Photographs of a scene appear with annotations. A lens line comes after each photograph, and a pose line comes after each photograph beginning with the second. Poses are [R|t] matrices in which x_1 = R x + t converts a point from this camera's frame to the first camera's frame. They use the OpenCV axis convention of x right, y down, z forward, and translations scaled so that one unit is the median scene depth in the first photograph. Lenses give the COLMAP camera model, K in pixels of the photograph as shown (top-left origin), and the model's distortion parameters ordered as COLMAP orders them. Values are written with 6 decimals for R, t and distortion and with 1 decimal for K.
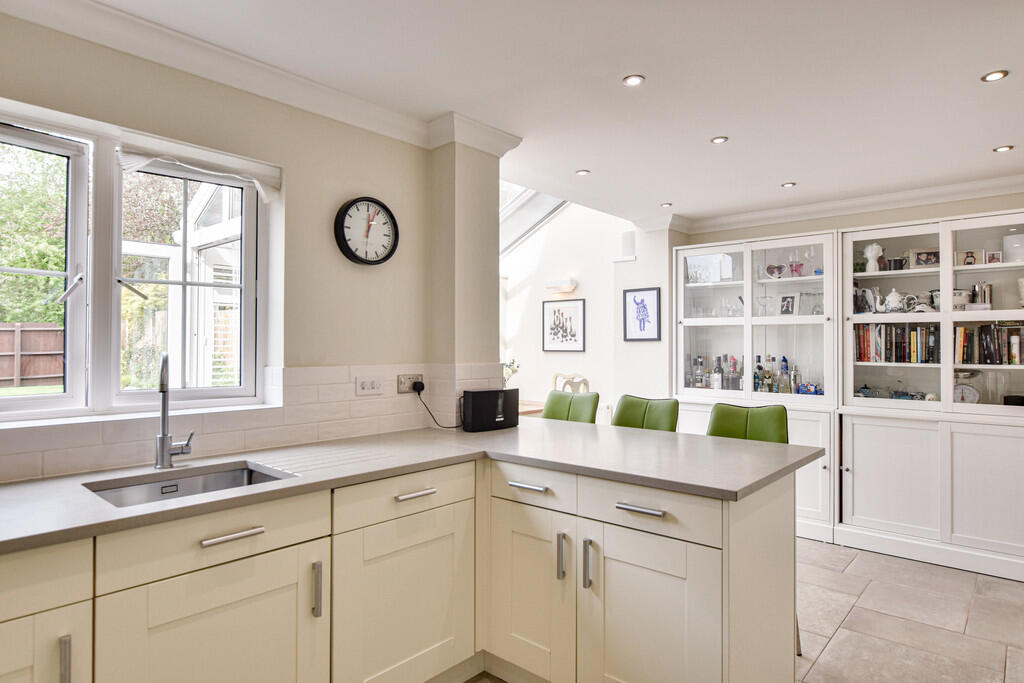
lens RADIAL K [[589.3, 0, 512.7], [0, 589.3, 346.7], [0, 0, 1]] dist [-0.028912, 0.011263]
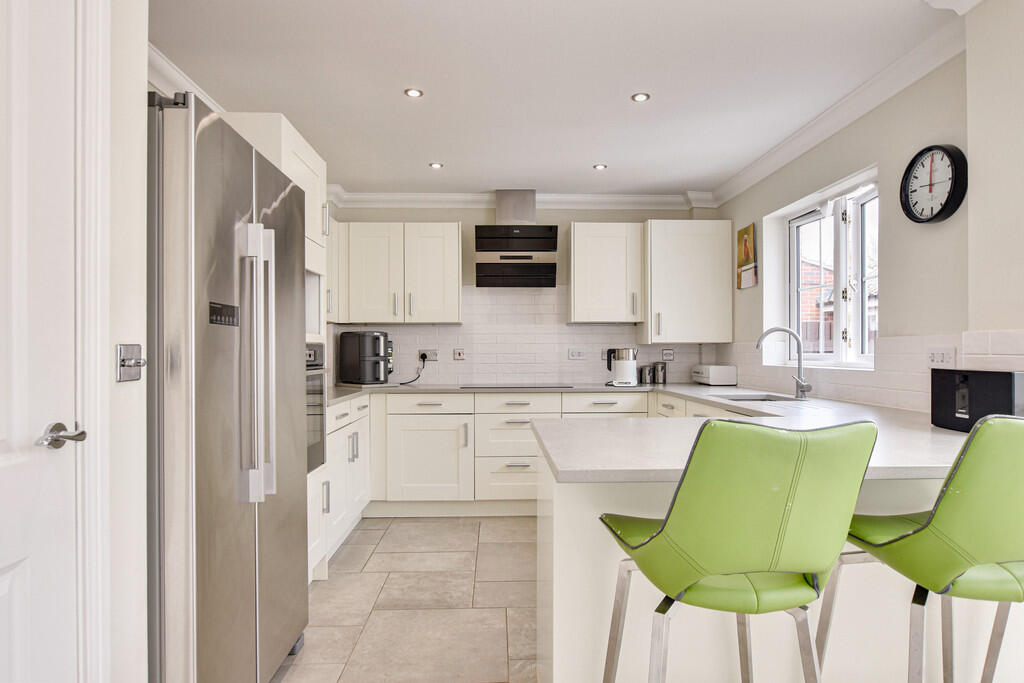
lens RADIAL K [[589.3, 0, 515.5], [0, 589.3, 349.2], [0, 0, 1]] dist [-0.028912, 0.011263]
pose [[-0.725066, -0.002994, -0.688673, 0.812757], [0.002699, 0.999971, -0.007188, 0.056433], [0.688674, -0.007070, -0.725036, 1.183422]]
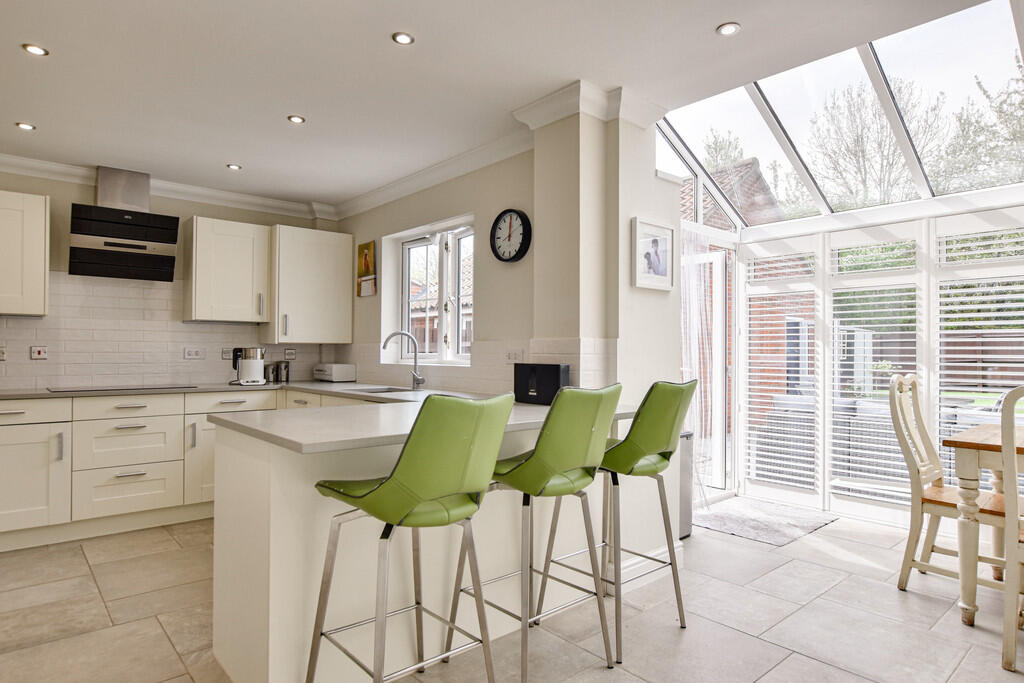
lens RADIAL K [[589.3, 0, 517.8], [0, 589.3, 347.5], [0, 0, 1]] dist [-0.028912, 0.011263]
pose [[-0.118843, -0.010319, -0.992859, 1.013232], [-0.001318, 0.999947, -0.010235, 0.058517], [0.992912, 0.000092, -0.118850, 1.149896]]
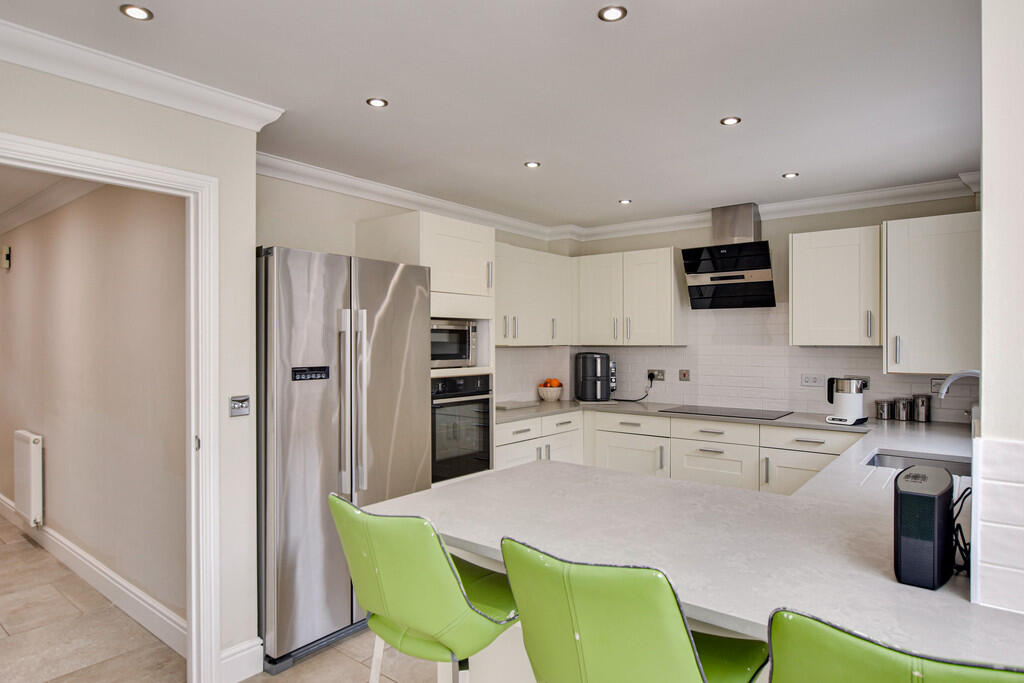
lens RADIAL K [[589.3, 0, 522.6], [0, 589.3, 343.5], [0, 0, 1]] dist [-0.028912, 0.011263]
pose [[-0.997919, -0.003241, -0.064391, 0.333562], [-0.003283, 0.999994, 0.000546, -0.033907], [0.064389, 0.000756, -0.997925, 1.516613]]
